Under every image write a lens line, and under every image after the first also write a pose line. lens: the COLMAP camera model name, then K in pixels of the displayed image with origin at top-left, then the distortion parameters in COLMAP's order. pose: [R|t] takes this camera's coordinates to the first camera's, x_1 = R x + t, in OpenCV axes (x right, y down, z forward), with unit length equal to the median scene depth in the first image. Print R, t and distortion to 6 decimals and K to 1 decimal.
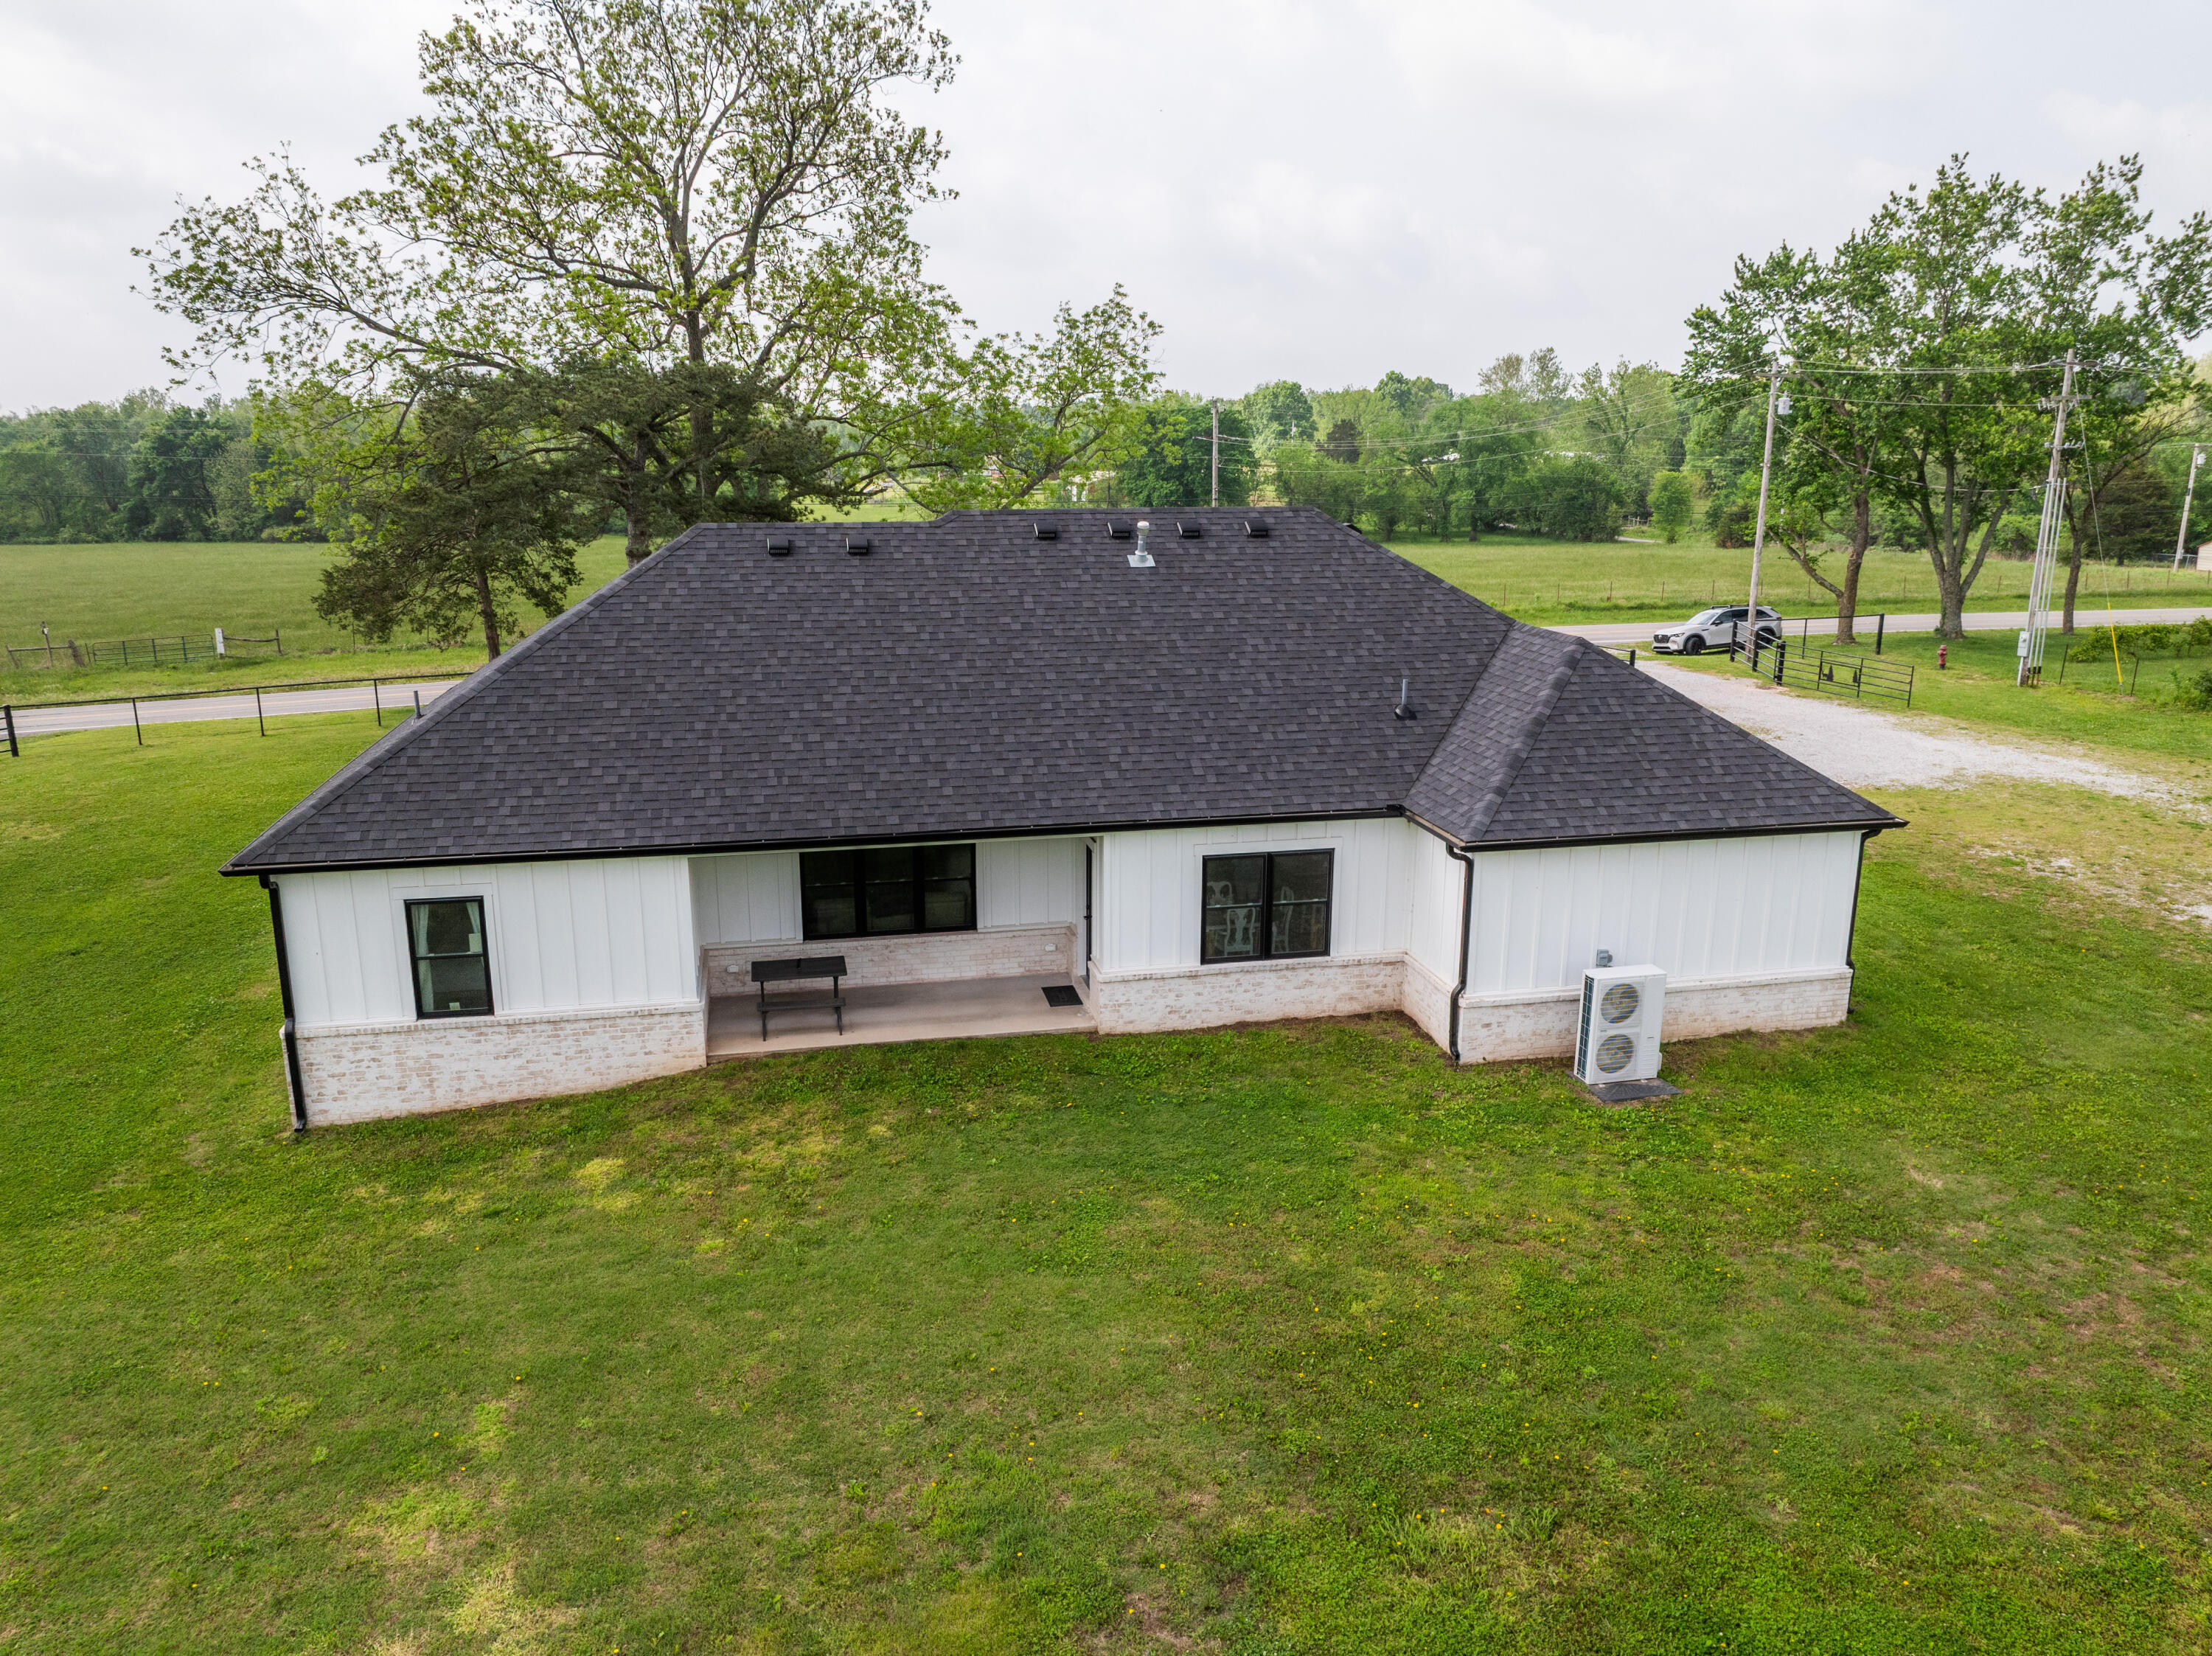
lens RADIAL K [[1517.8, 0, 1106.0], [0, 1517.8, 828.0], [0, 0, 1]] dist [-0.035957, 0.007568]
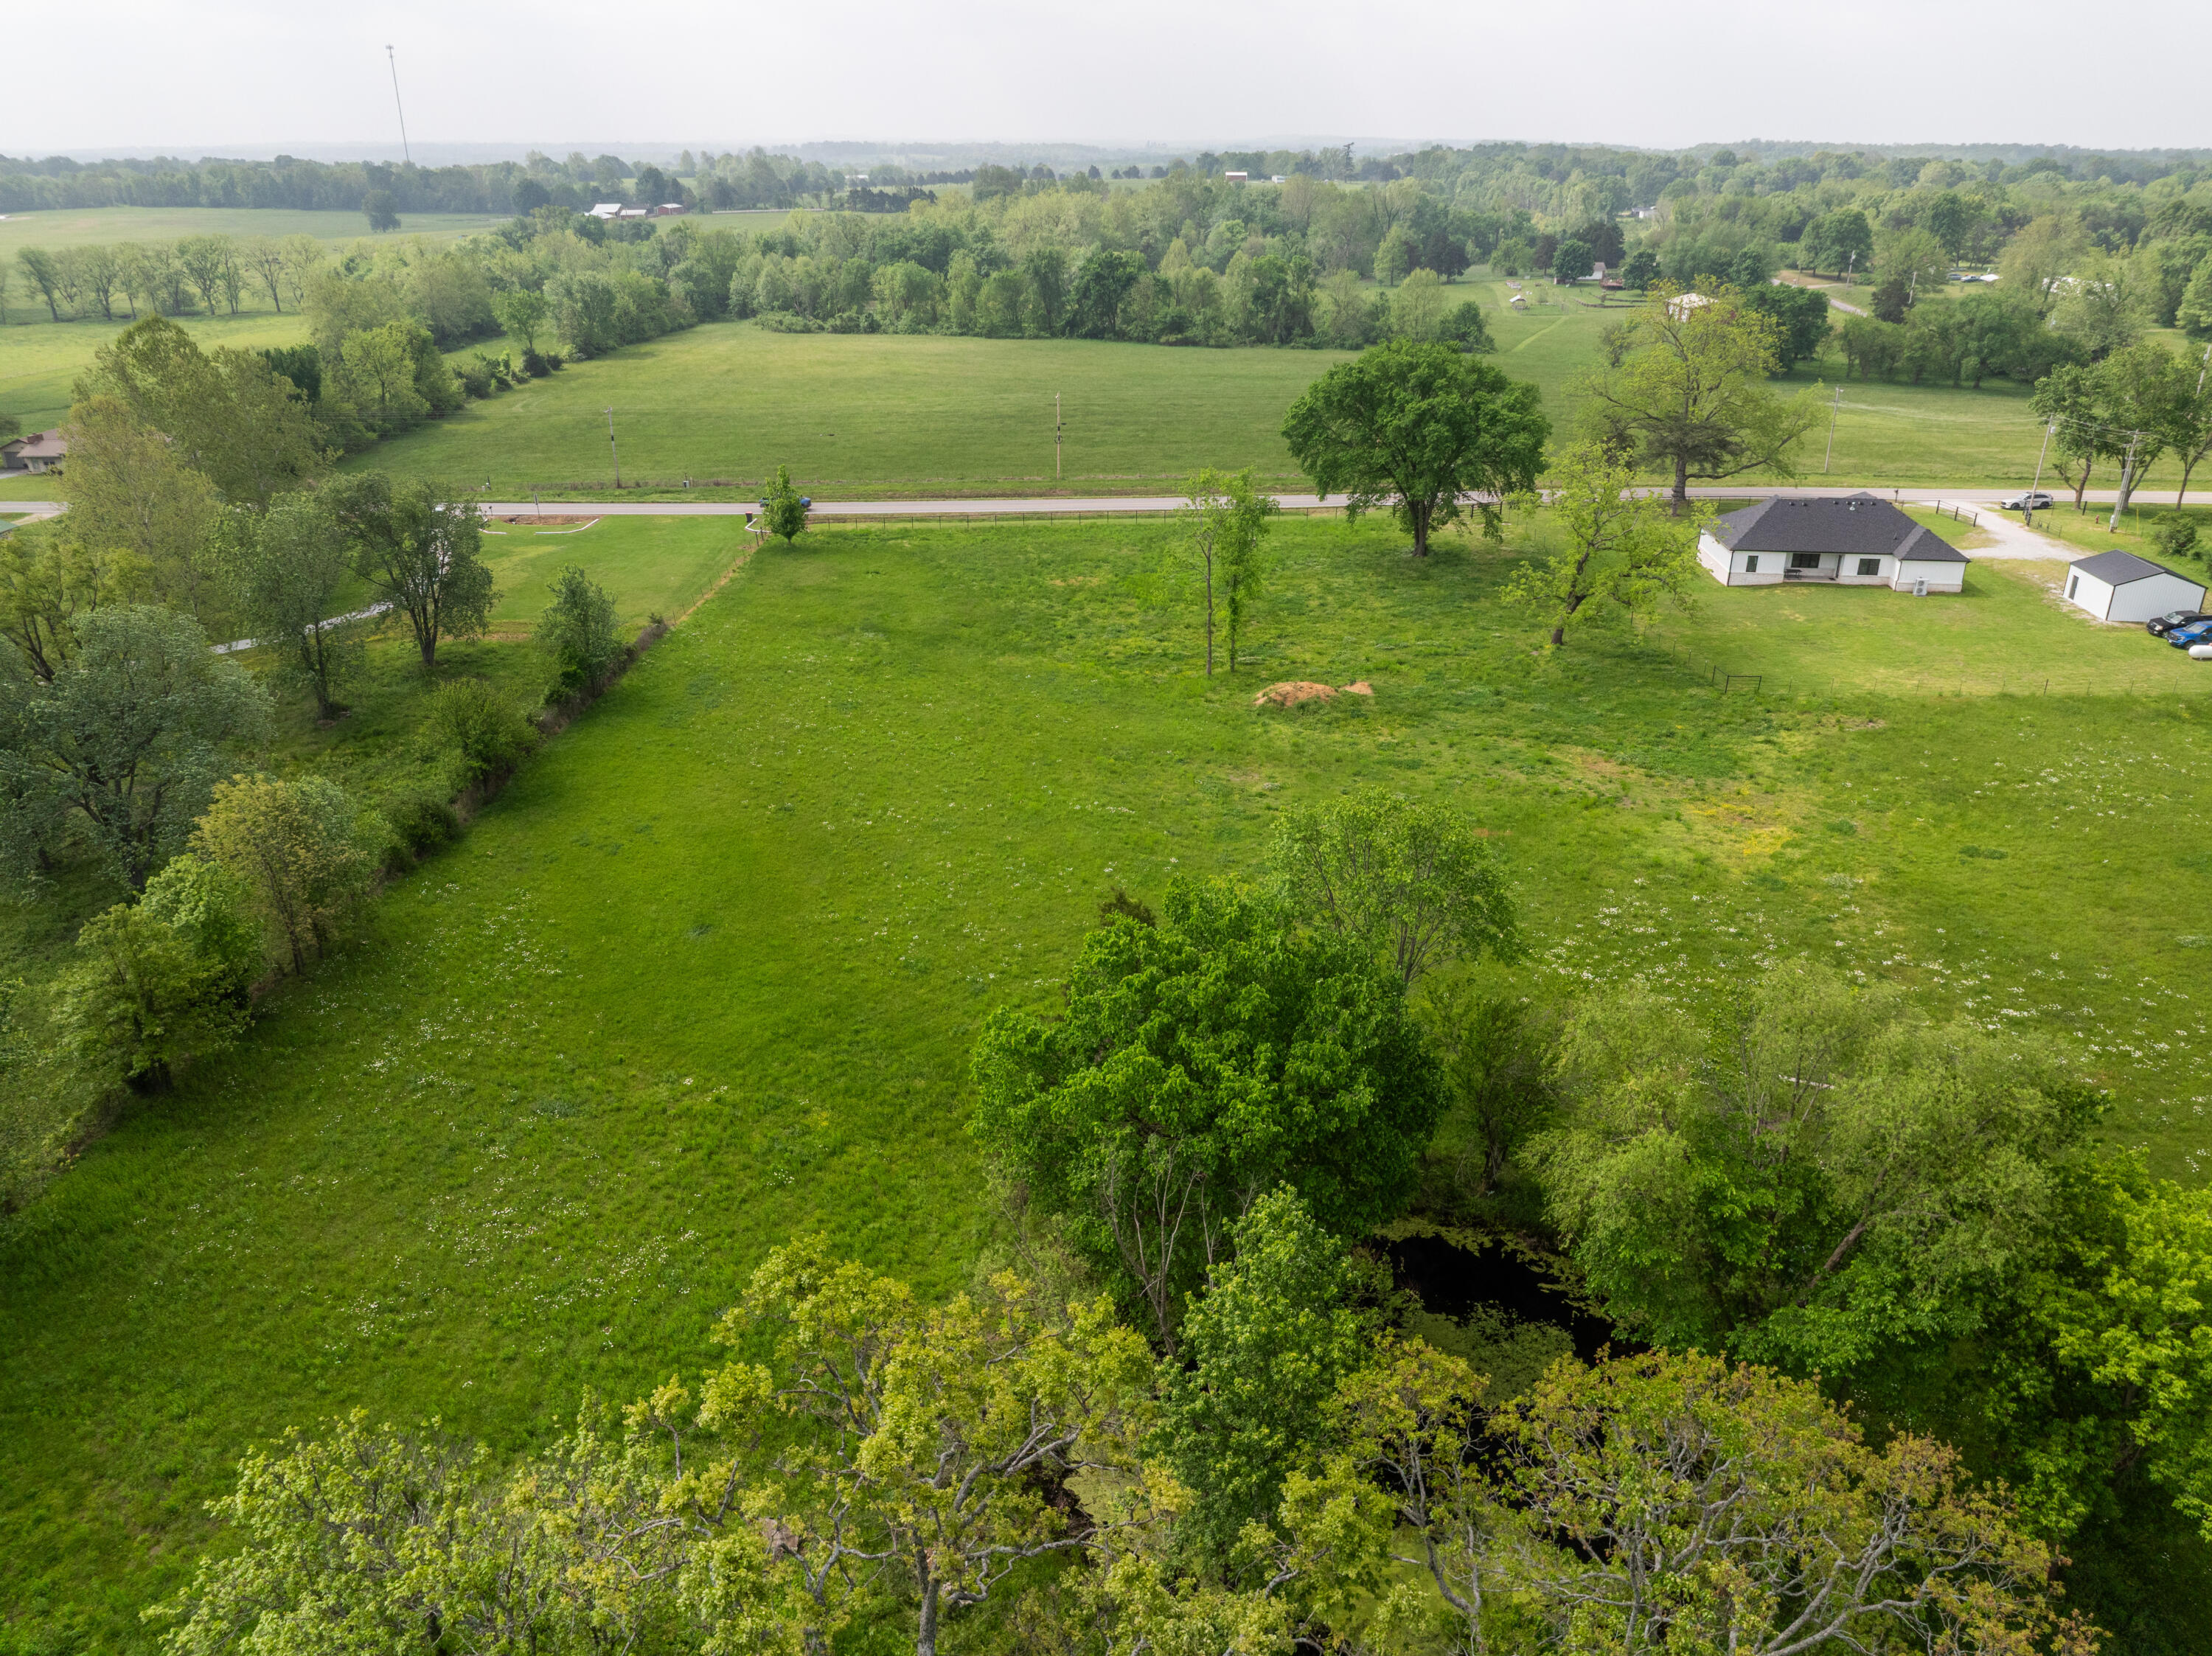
lens RADIAL K [[1505.0, 0, 1106.0], [0, 1505.0, 828.0], [0, 0, 1]] dist [-0.069258, 0.027594]
pose [[0.954120, 0.116682, -0.275753, -1.172761], [-0.064262, 0.979284, 0.192024, 0.144265], [0.292446, -0.165494, 0.941853, -6.316573]]
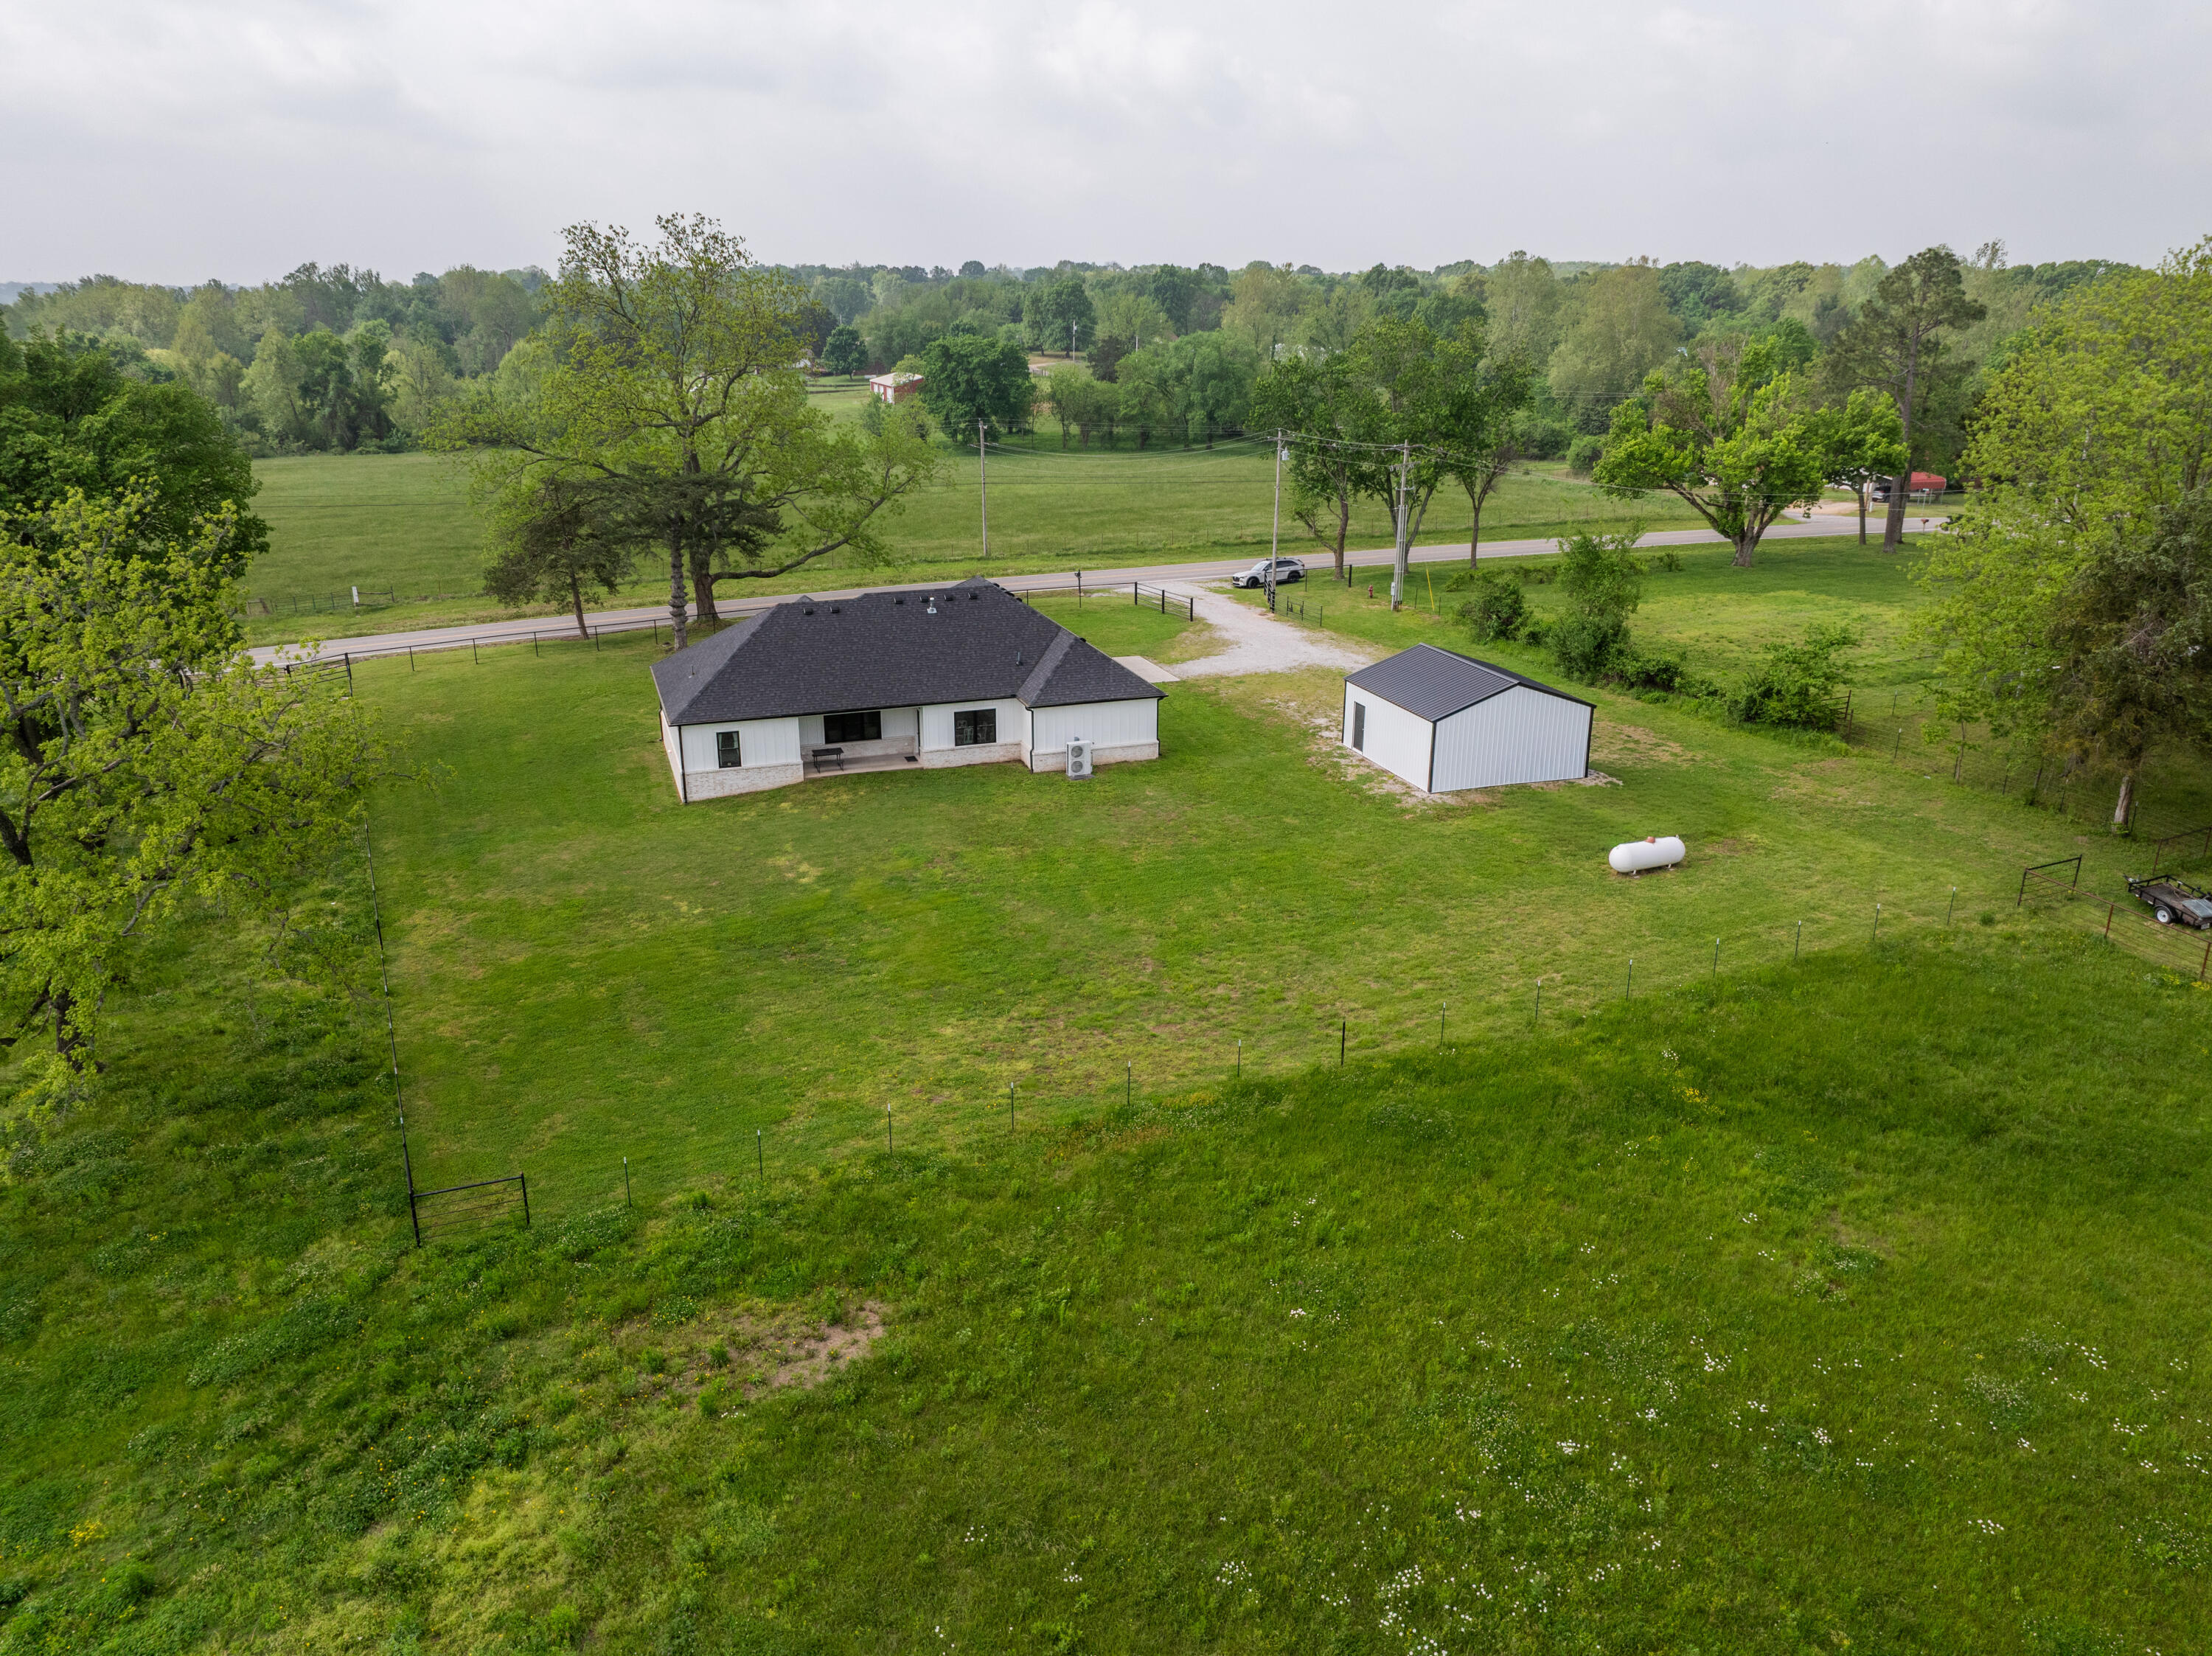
lens RADIAL K [[1517.8, 0, 1106.0], [0, 1517.8, 828.0], [0, 0, 1]] dist [-0.035957, 0.007568]
pose [[0.992205, -0.039966, 0.118034, -0.005709], [0.028363, 0.994743, 0.098392, -0.043597], [-0.121346, -0.094277, 0.988123, -2.209559]]
